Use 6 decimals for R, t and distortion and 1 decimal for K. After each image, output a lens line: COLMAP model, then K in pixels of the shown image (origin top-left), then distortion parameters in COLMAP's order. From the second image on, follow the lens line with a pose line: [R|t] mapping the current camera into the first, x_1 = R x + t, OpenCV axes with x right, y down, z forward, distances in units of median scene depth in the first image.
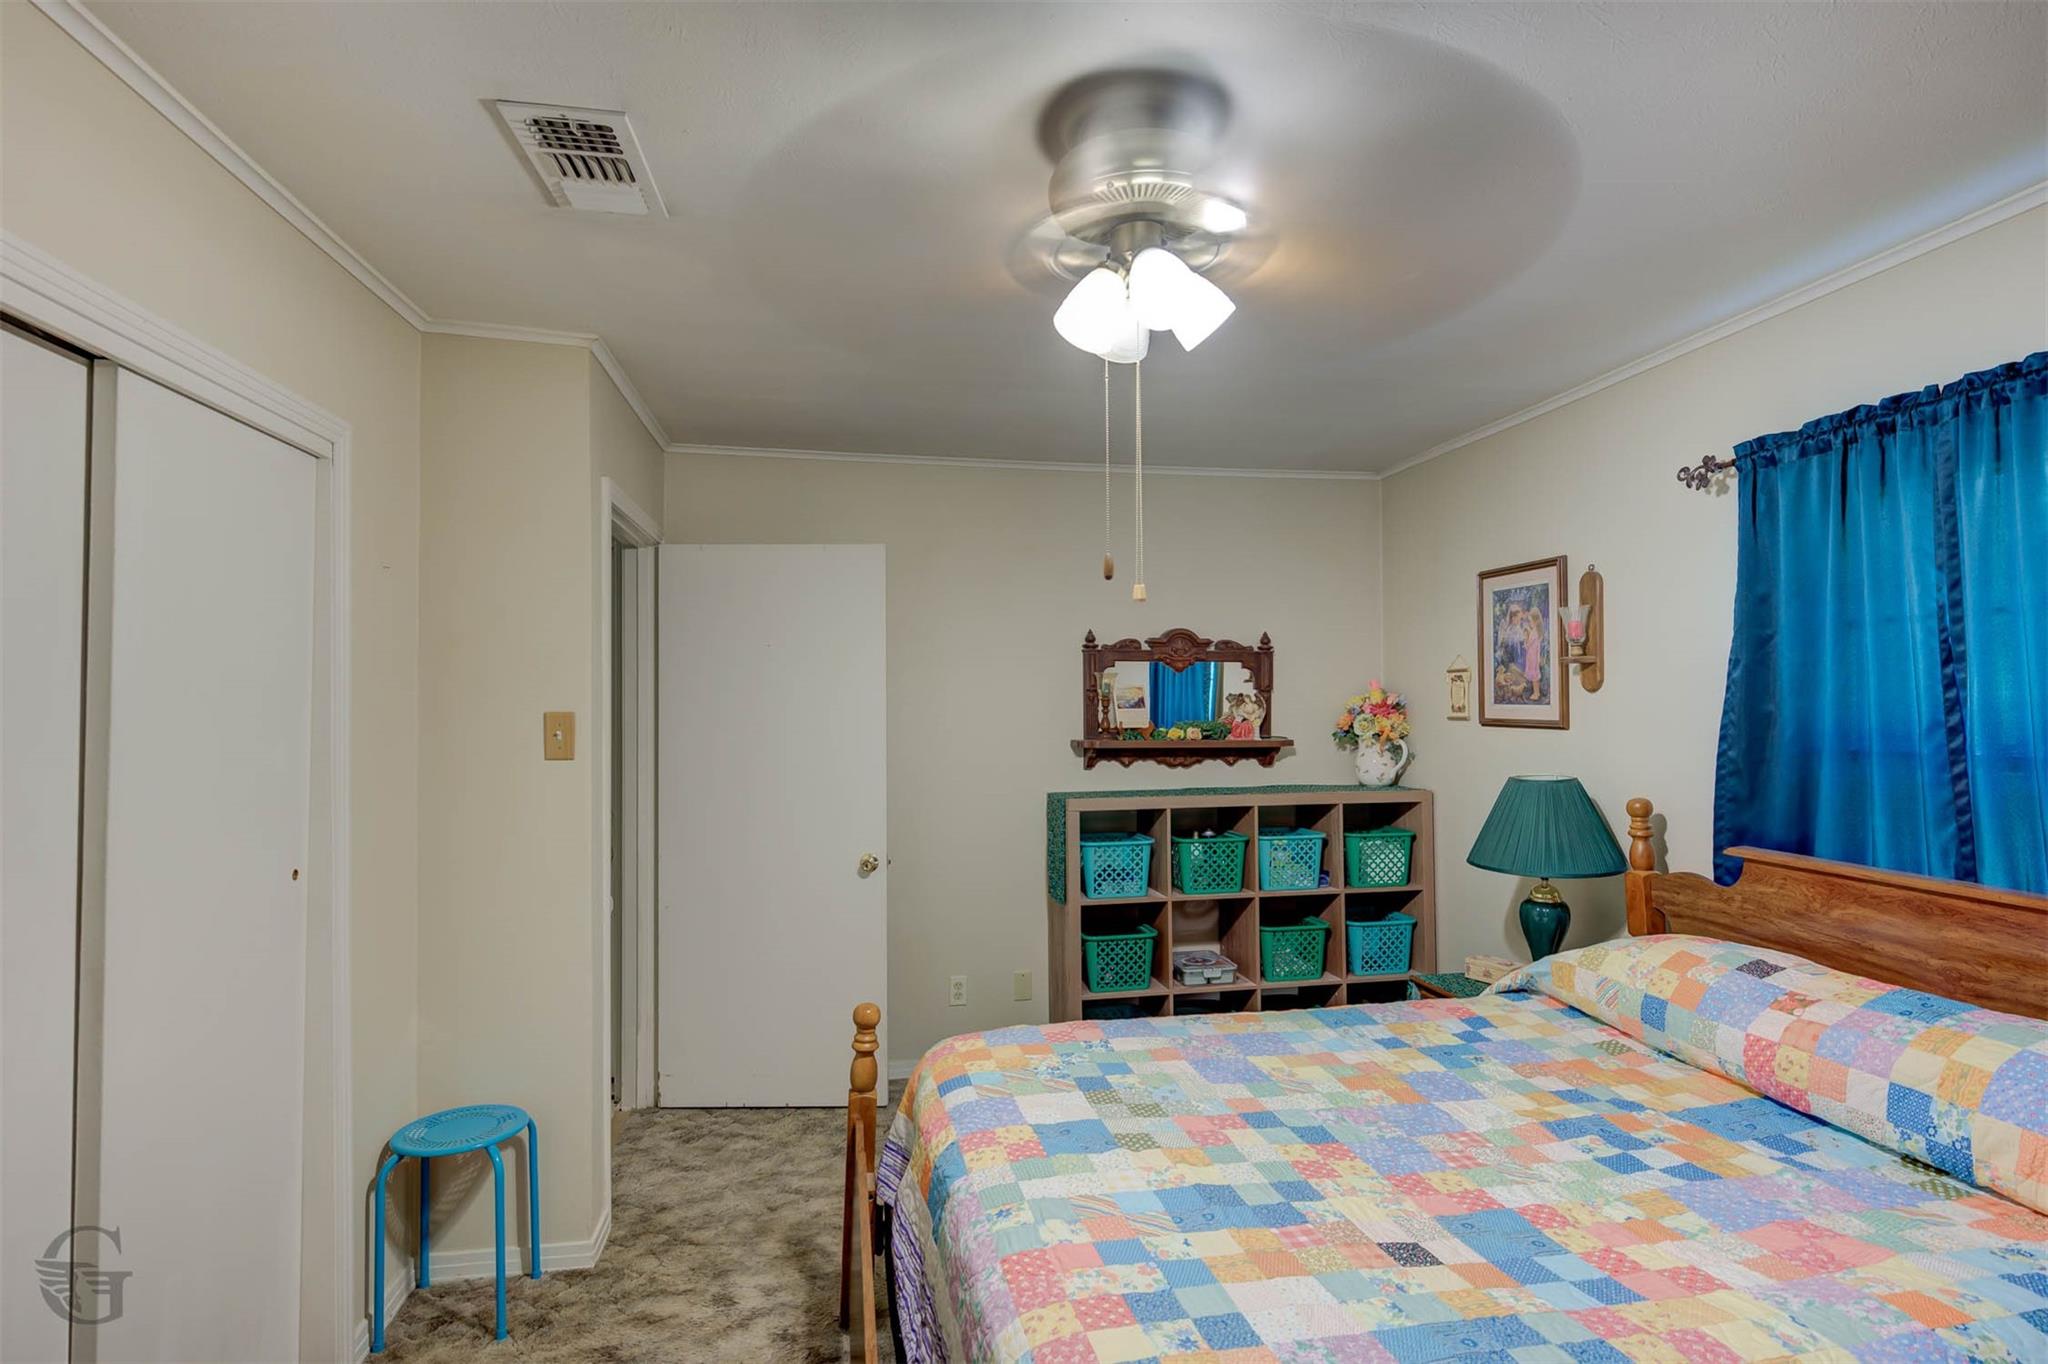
lens RADIAL K [[1056.2, 0, 1028.3], [0, 1056.2, 687.3], [0, 0, 1]] dist [0.003076, -0.000410]
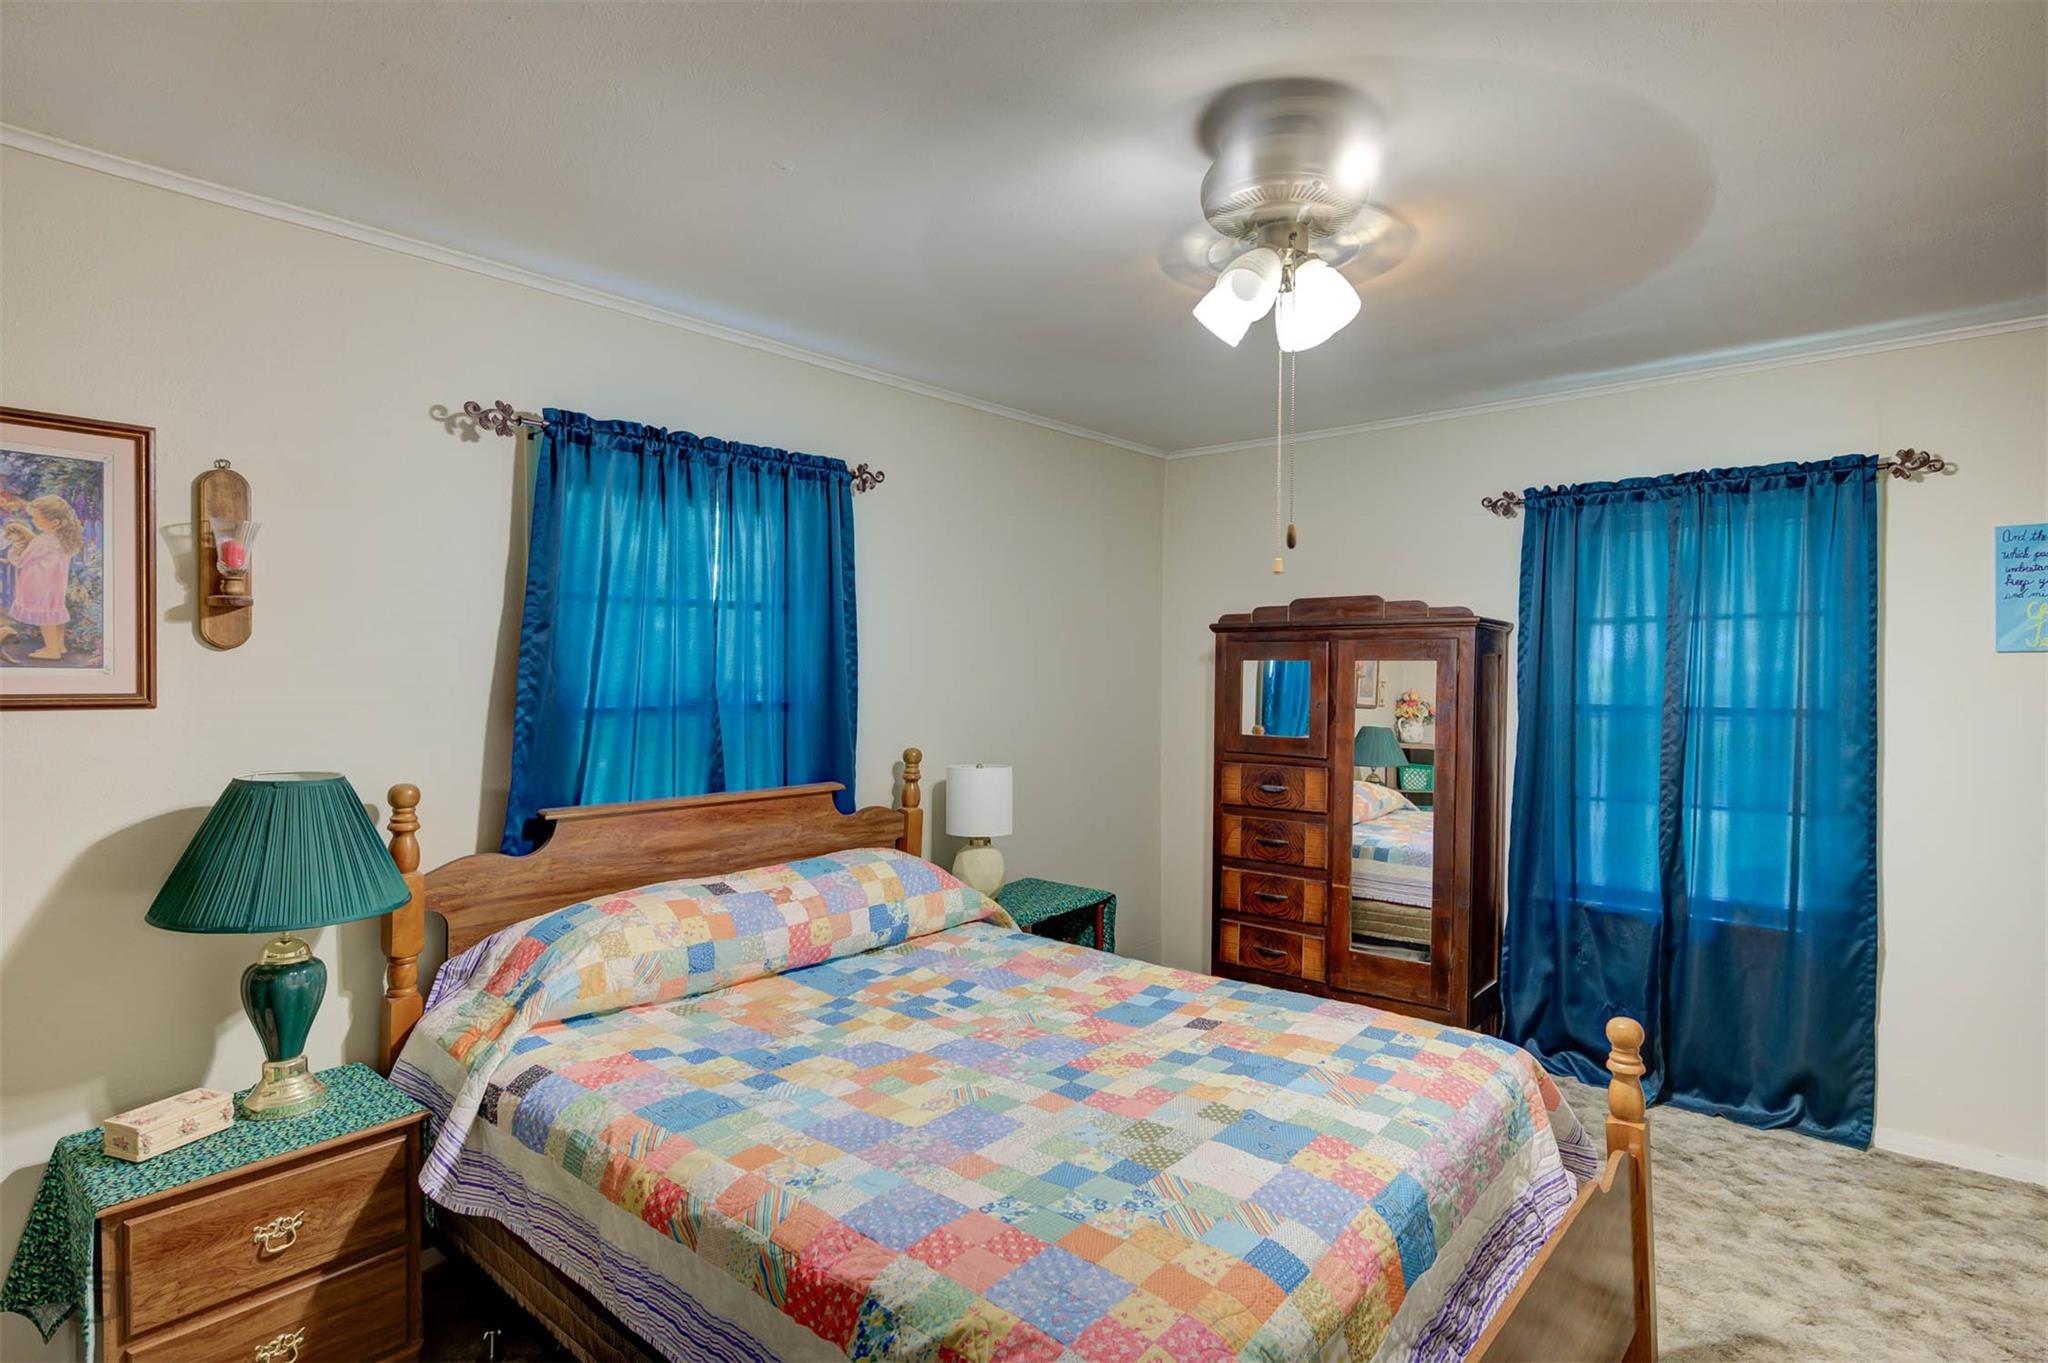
lens RADIAL K [[1056.2, 0, 1025.5], [0, 1056.2, 680.0], [0, 0, 1]] dist [0.003076, -0.000410]
pose [[-0.634071, -0.003933, 0.773265, -0.480682], [-0.012067, 0.999916, -0.004809, 0.032589], [-0.773181, -0.012380, -0.634065, 1.582260]]
